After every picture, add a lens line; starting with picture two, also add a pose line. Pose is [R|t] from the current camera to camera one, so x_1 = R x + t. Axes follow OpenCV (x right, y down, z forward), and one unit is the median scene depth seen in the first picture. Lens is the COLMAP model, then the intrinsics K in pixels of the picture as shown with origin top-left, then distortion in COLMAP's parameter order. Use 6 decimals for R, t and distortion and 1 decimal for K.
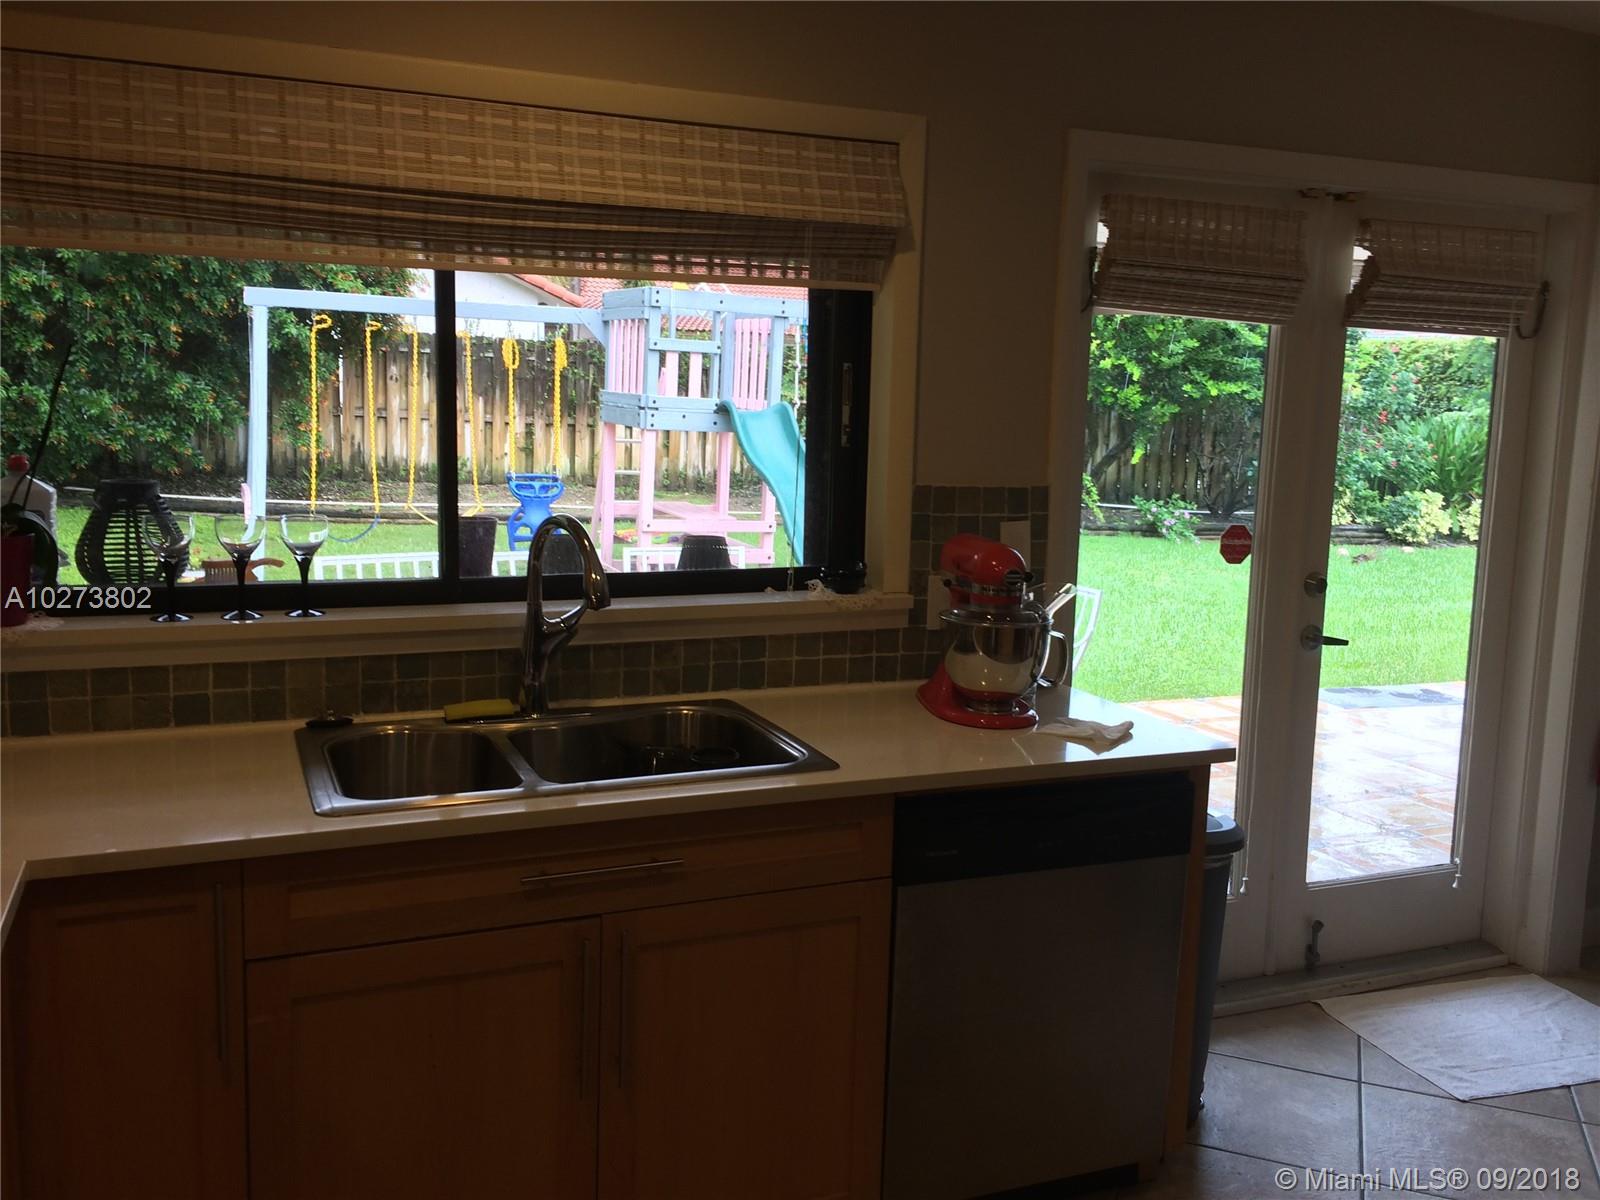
lens RADIAL K [[1346.0, 0, 799.7], [0, 1346.0, 600.1], [0, 0, 1]] dist [0.016441, -0.006016]
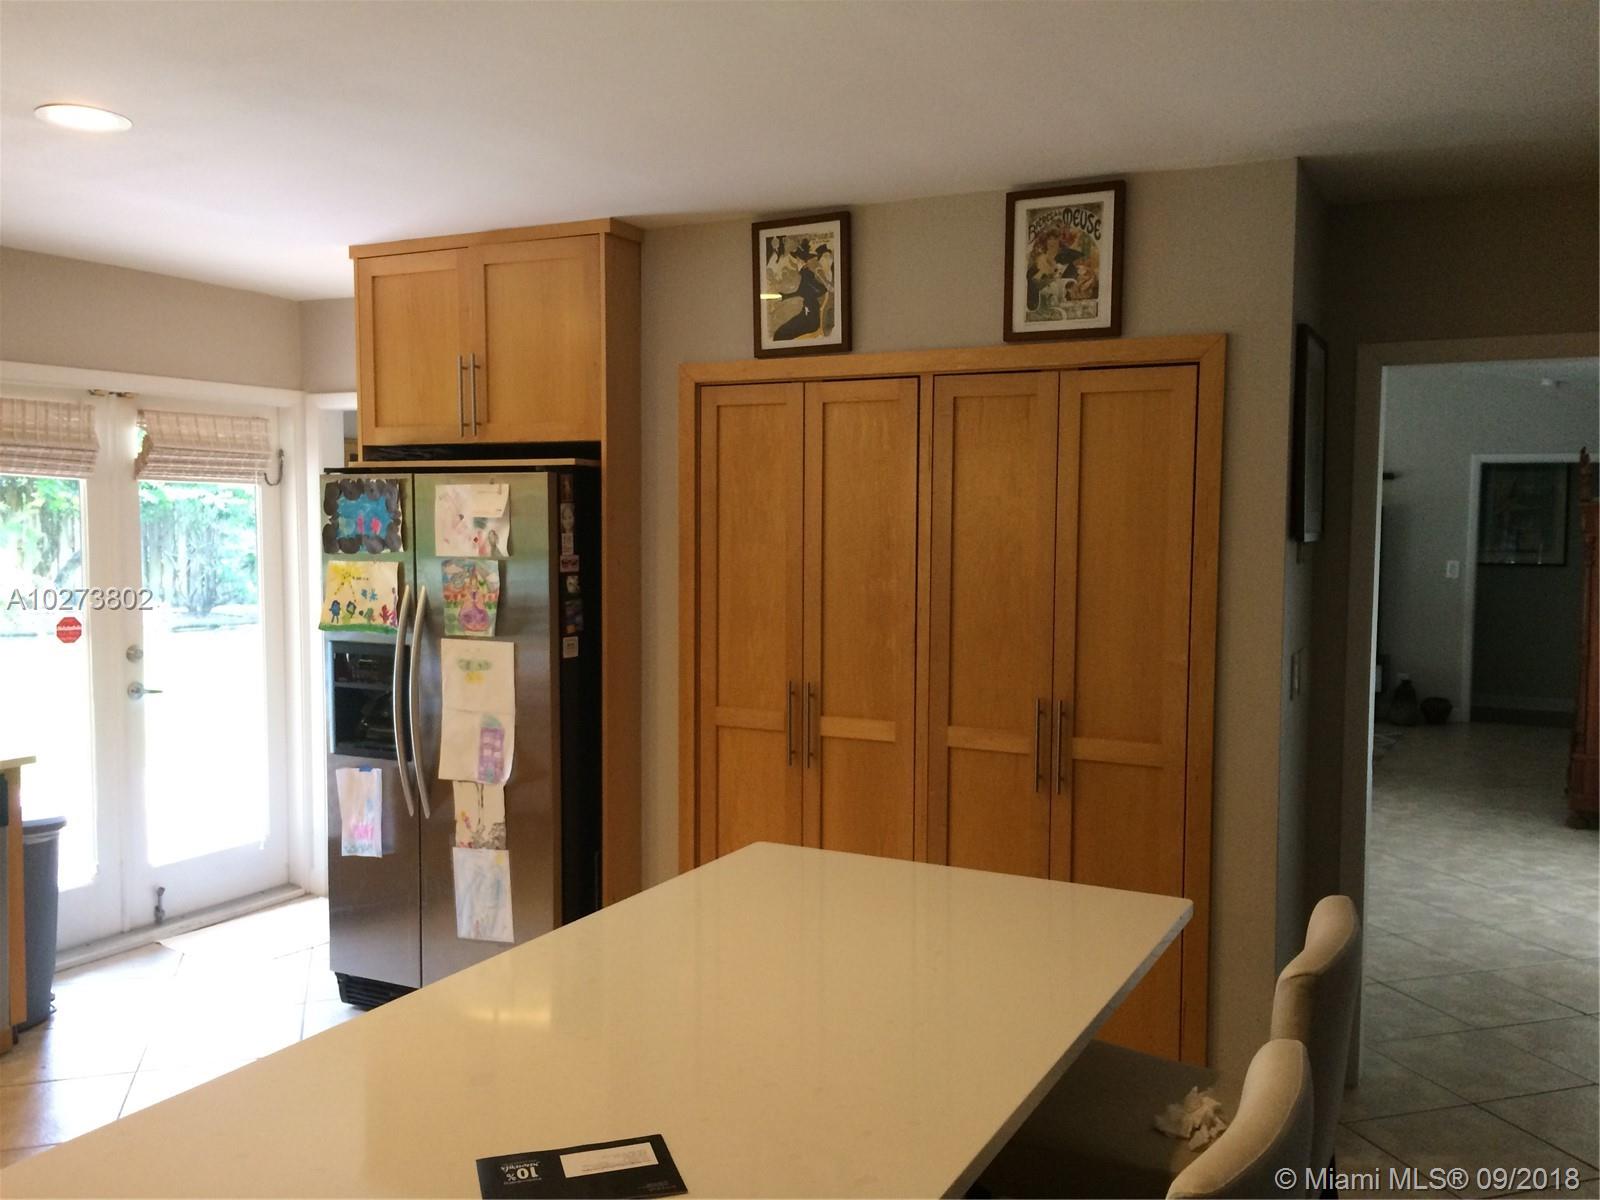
lens RADIAL K [[1346.0, 0, 811.1], [0, 1346.0, 601.1], [0, 0, 1]] dist [0.016441, -0.006016]
pose [[0.763379, -0.058422, 0.643304, 0.004881], [0.101657, 0.994357, -0.030329, 0.049987], [-0.637902, 0.088549, 0.765010, -0.583066]]
